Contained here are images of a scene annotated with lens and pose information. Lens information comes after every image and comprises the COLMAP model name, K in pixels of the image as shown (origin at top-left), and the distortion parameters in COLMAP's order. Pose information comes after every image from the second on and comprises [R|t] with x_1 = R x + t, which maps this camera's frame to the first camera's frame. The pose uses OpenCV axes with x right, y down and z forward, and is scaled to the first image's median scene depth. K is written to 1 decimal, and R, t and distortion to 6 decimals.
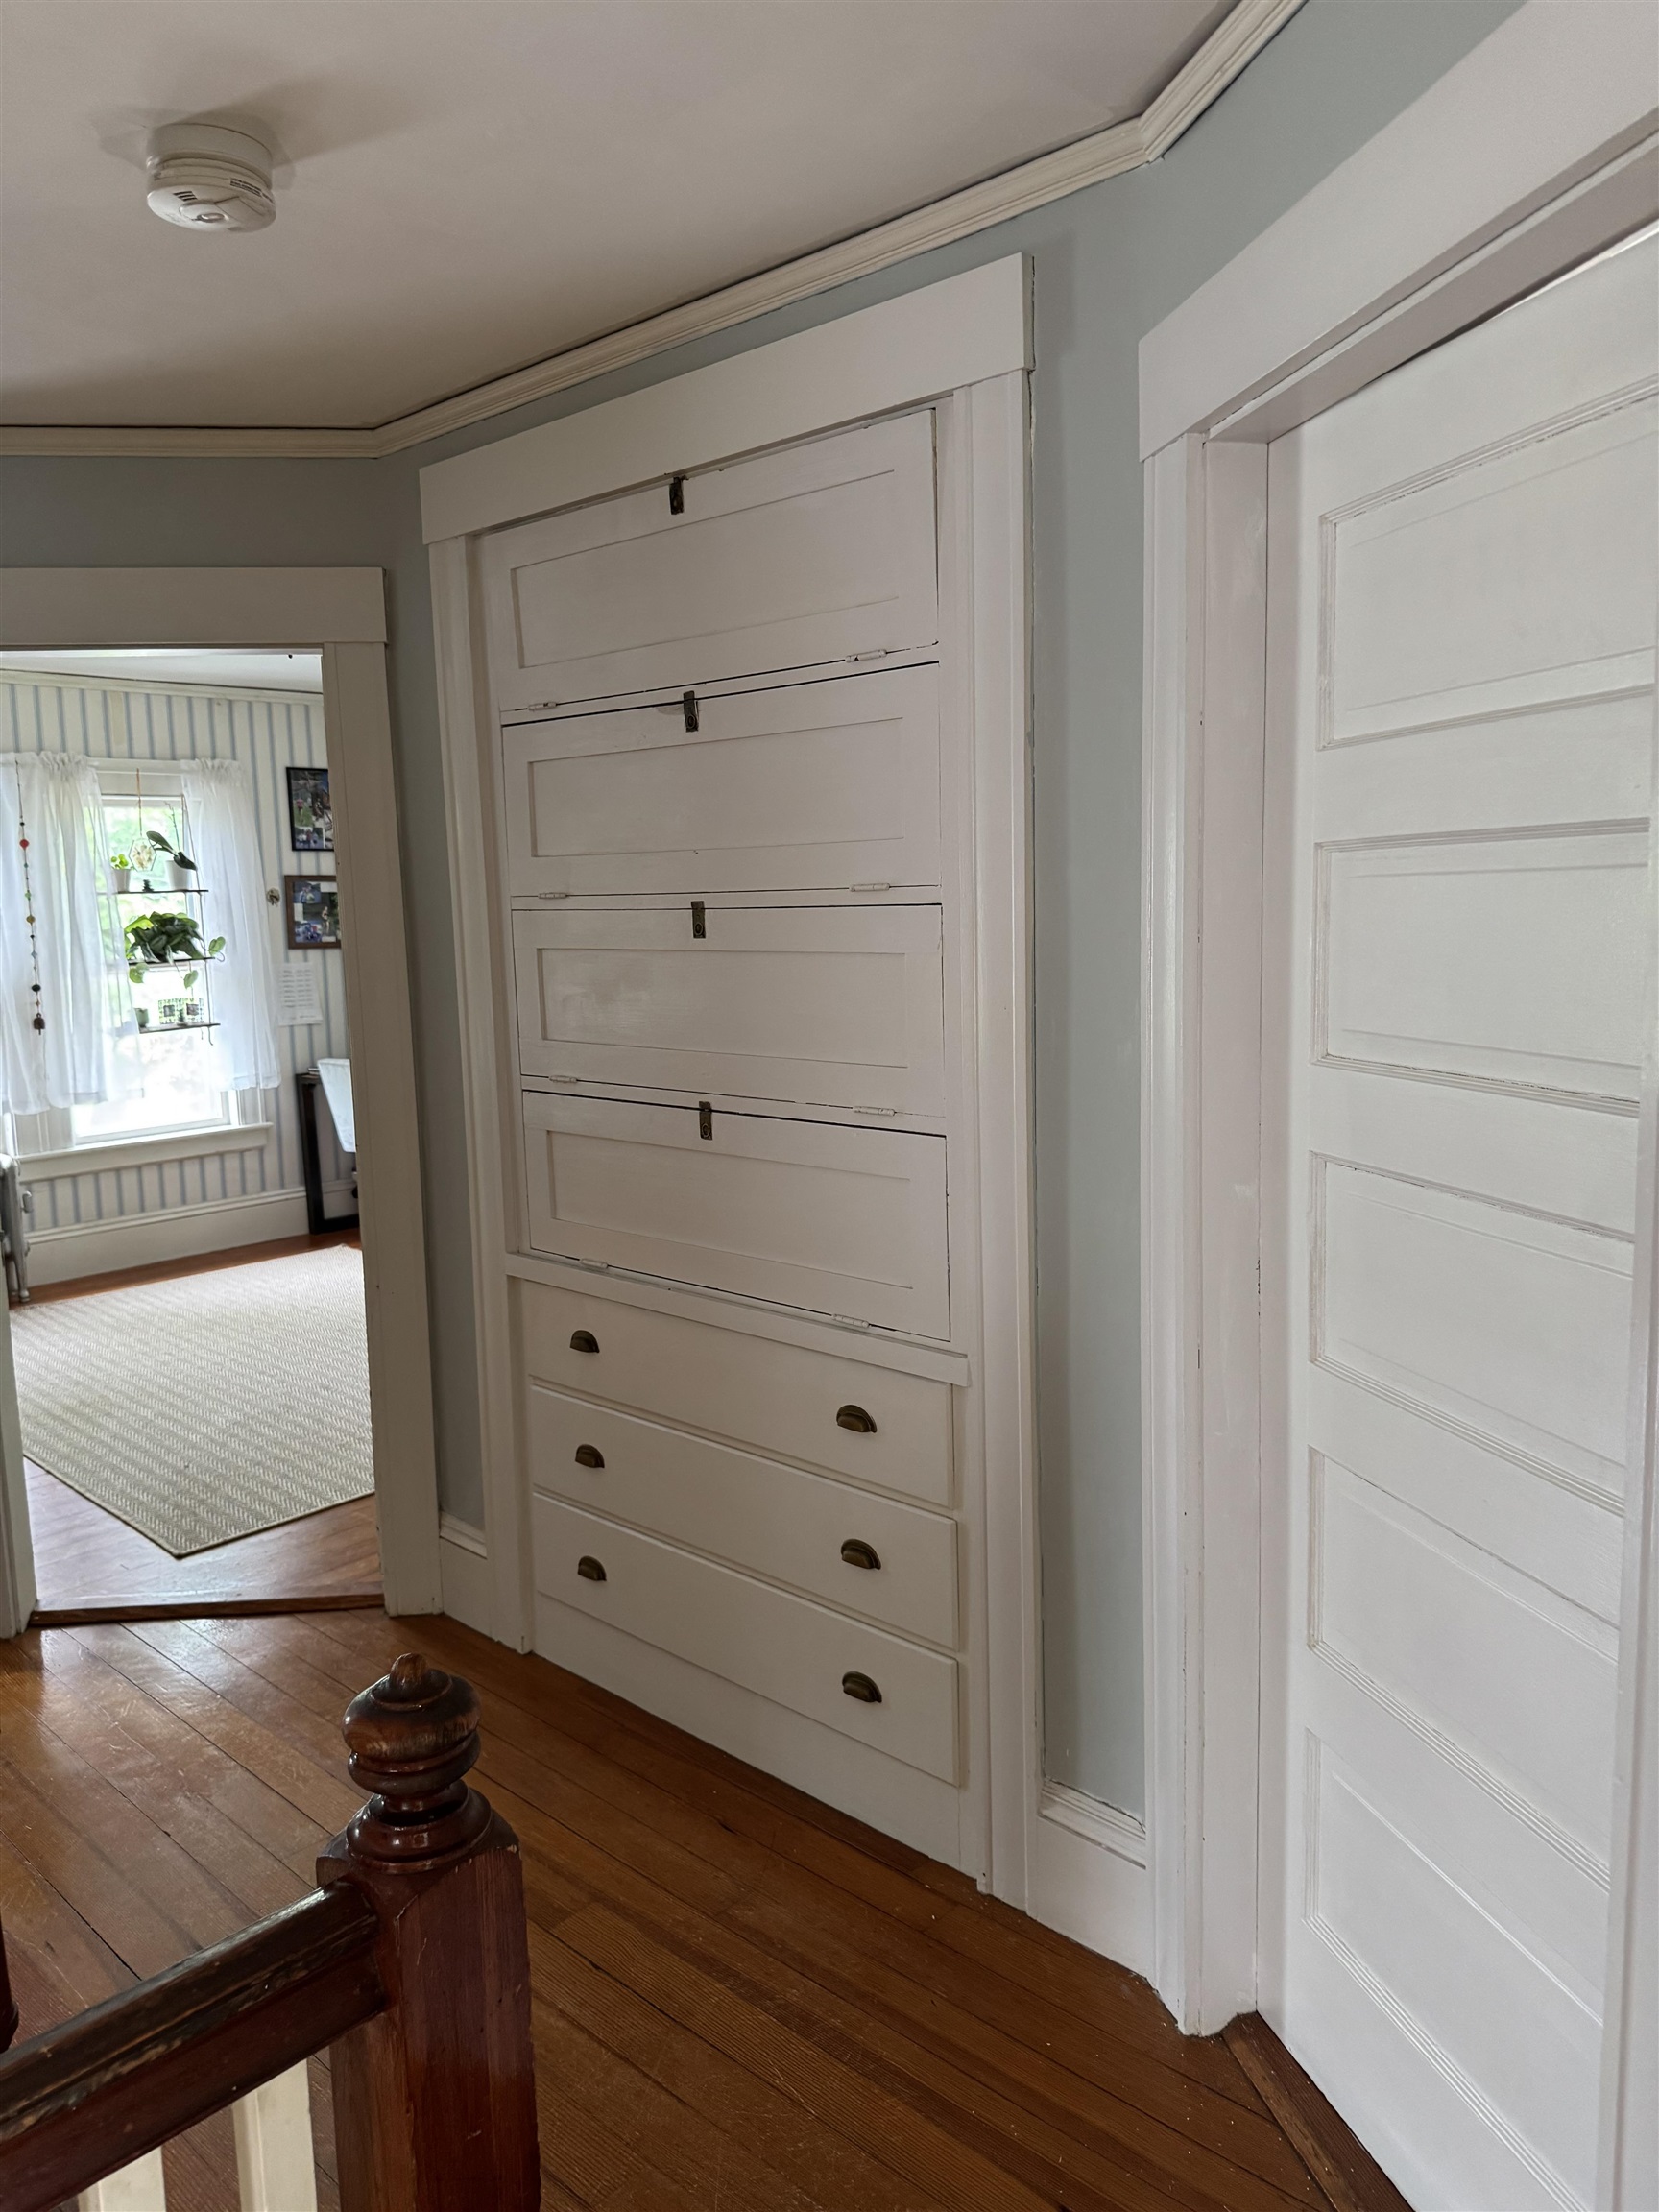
lens RADIAL K [[1590.3, 0, 866.6], [0, 1590.3, 1086.0], [0, 0, 1]] dist [0.069627, -0.086224]
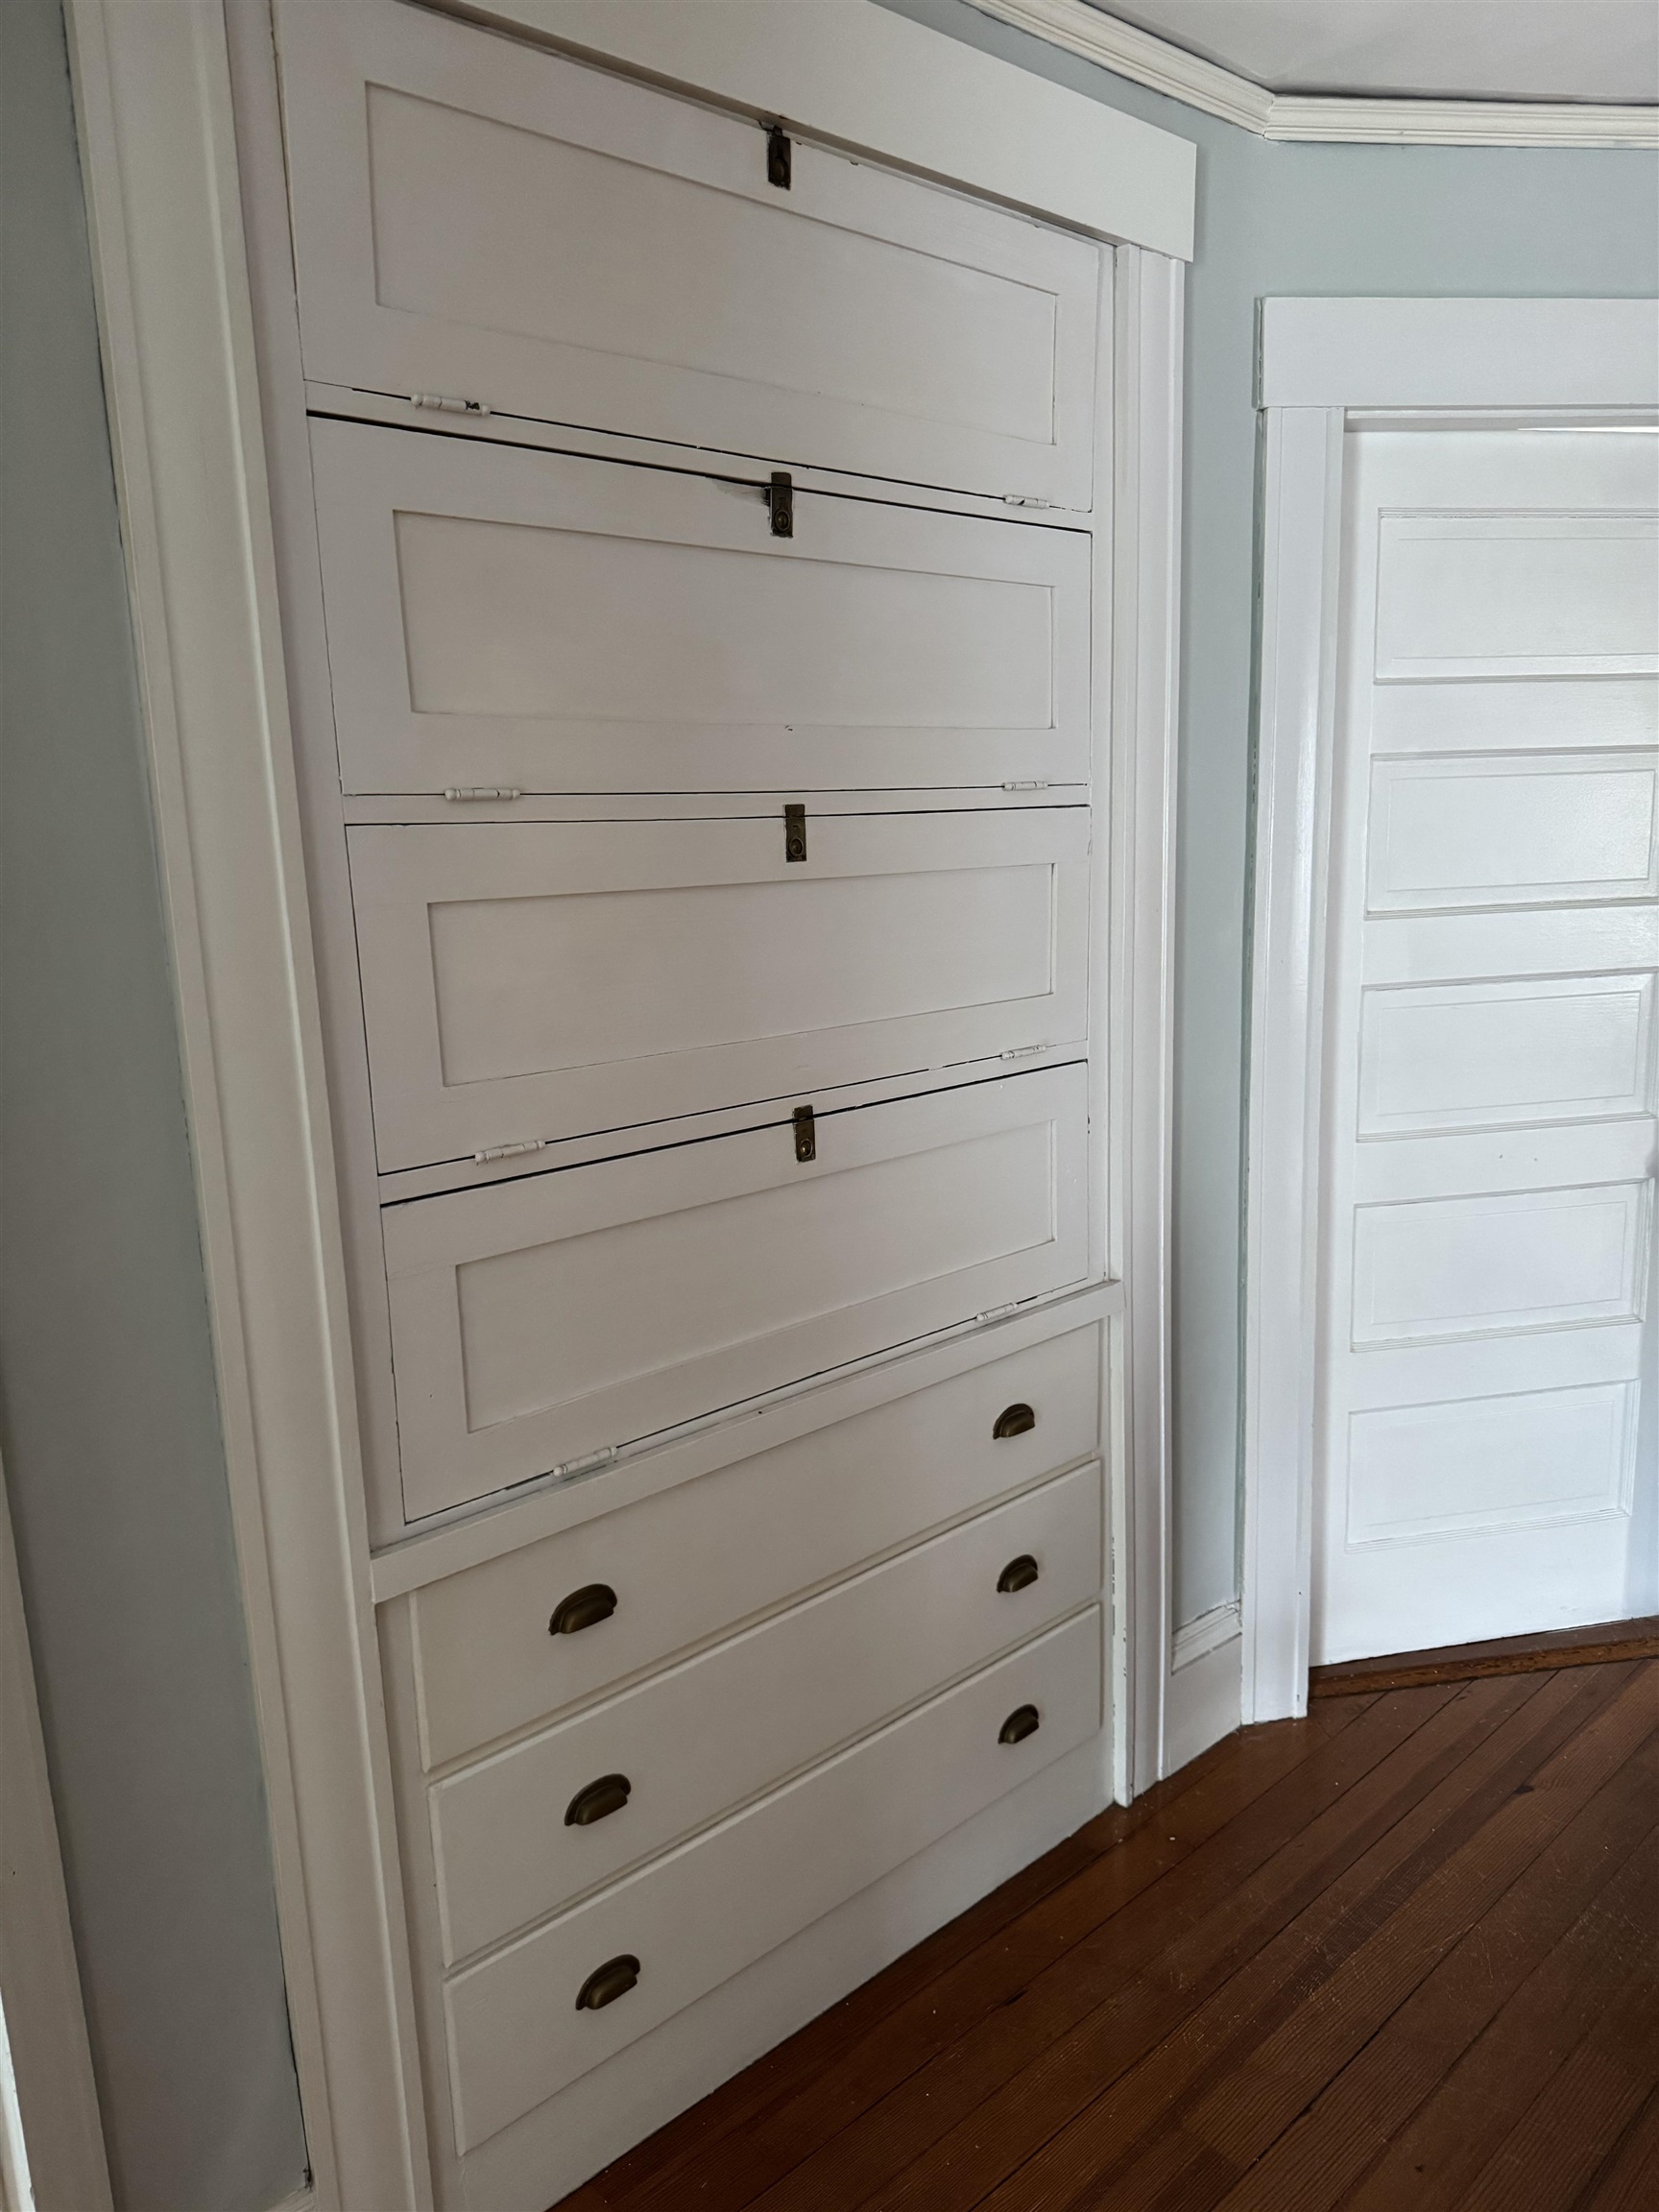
lens RADIAL K [[1590.3, 0, 845.7], [0, 1590.3, 1107.5], [0, 0, 1]] dist [0.069627, -0.086224]
pose [[0.060818, -0.161176, 0.985050, -0.805467], [0.147832, 0.977447, 0.150805, -0.093351], [-0.987141, 0.136450, 0.083274, 0.975808]]
